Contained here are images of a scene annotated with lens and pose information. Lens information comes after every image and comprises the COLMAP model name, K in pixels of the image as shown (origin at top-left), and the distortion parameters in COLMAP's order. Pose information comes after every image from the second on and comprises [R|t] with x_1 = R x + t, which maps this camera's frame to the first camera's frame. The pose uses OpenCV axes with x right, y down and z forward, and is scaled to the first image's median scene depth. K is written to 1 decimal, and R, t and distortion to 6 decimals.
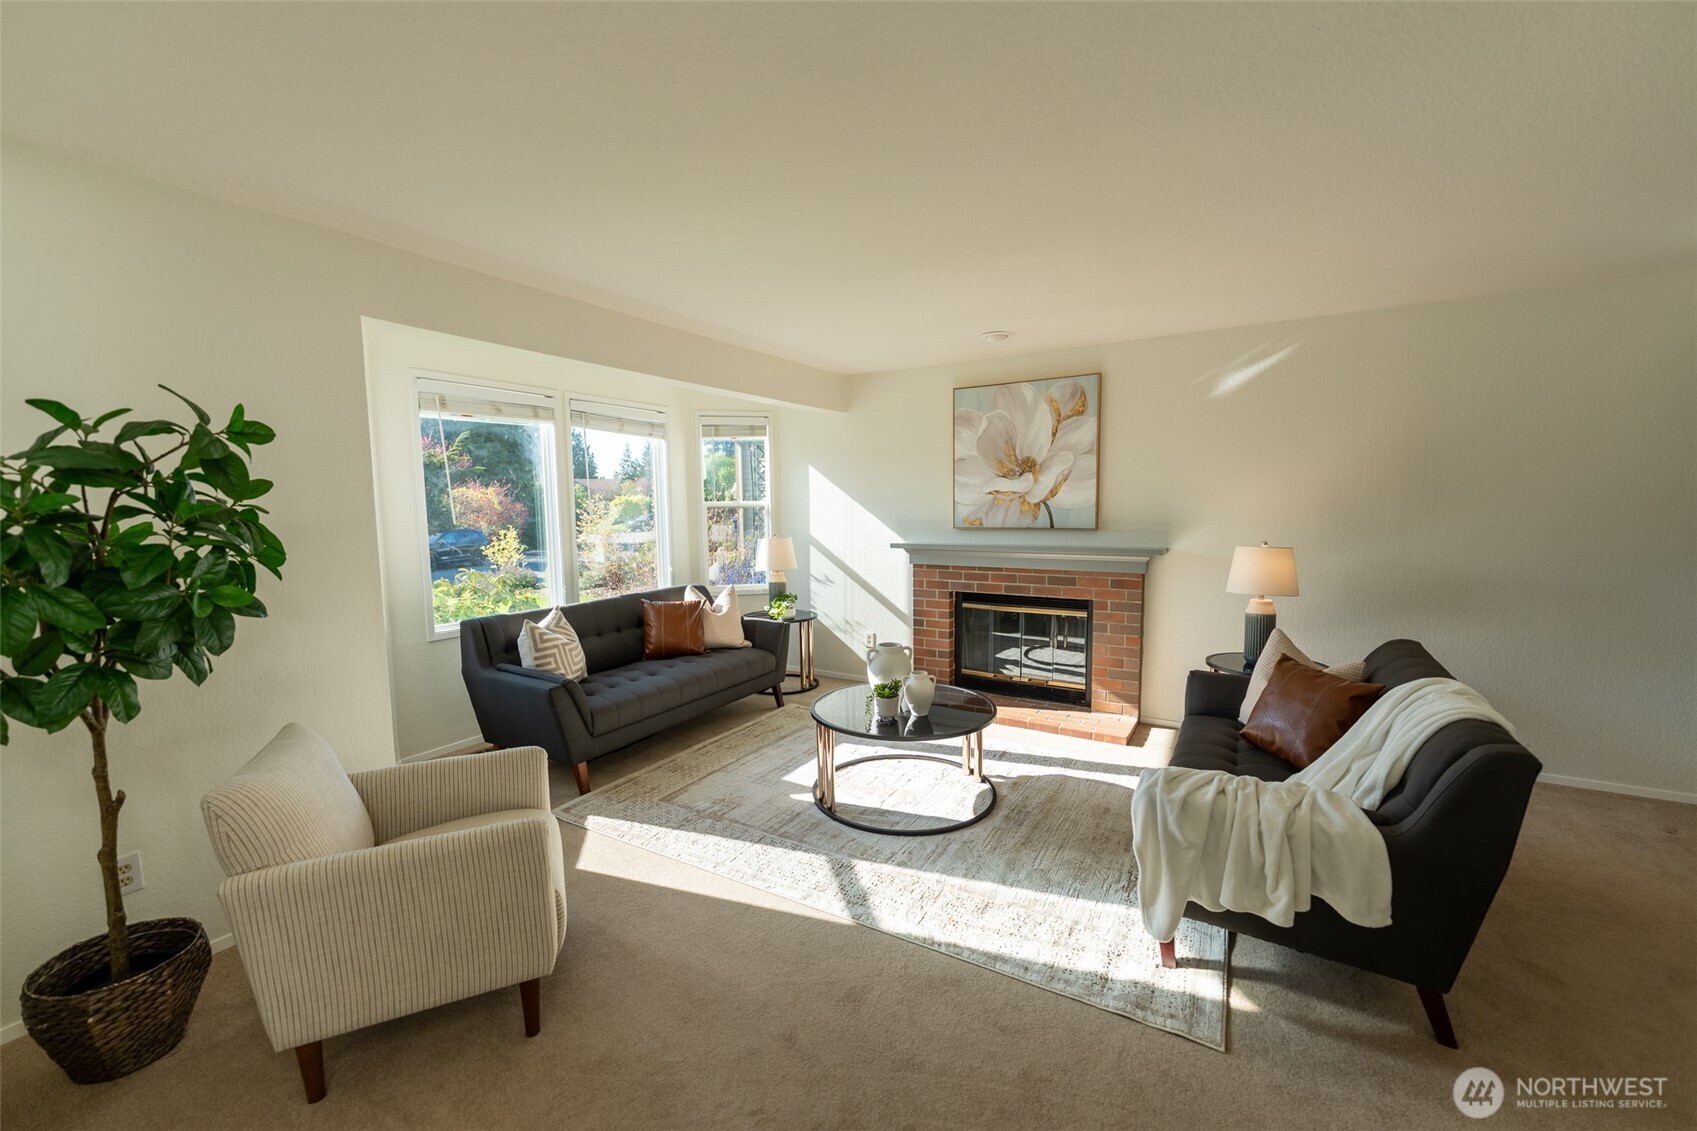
lens RADIAL K [[679.9, 0, 849.7], [0, 679.9, 568.4], [0, 0, 1]] dist [0.001449, -0.000391]
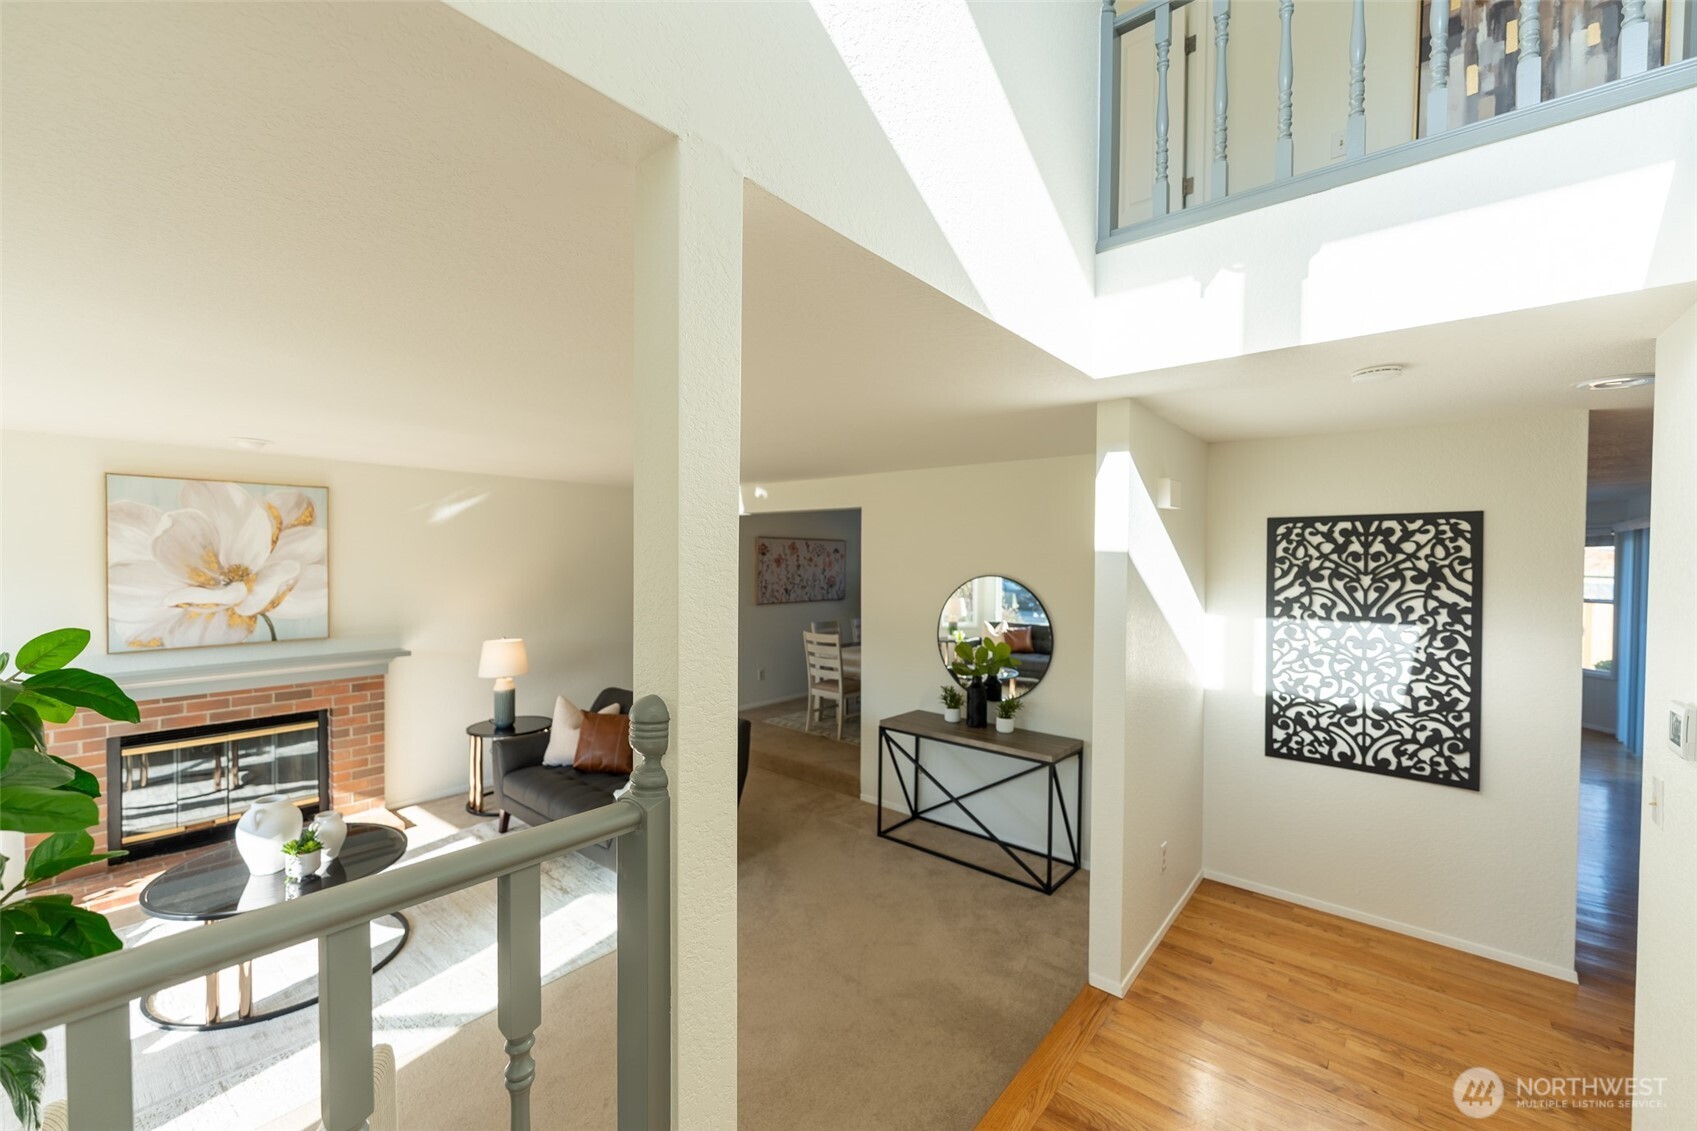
lens RADIAL K [[679.9, 0, 846.9], [0, 679.9, 567.4], [0, 0, 1]] dist [0.001449, -0.000391]
pose [[0.141824, -0.001634, 0.989891, -0.677626], [0.081879, 0.996591, -0.010086, -0.112668], [-0.986500, 0.082482, 0.141474, 0.103962]]
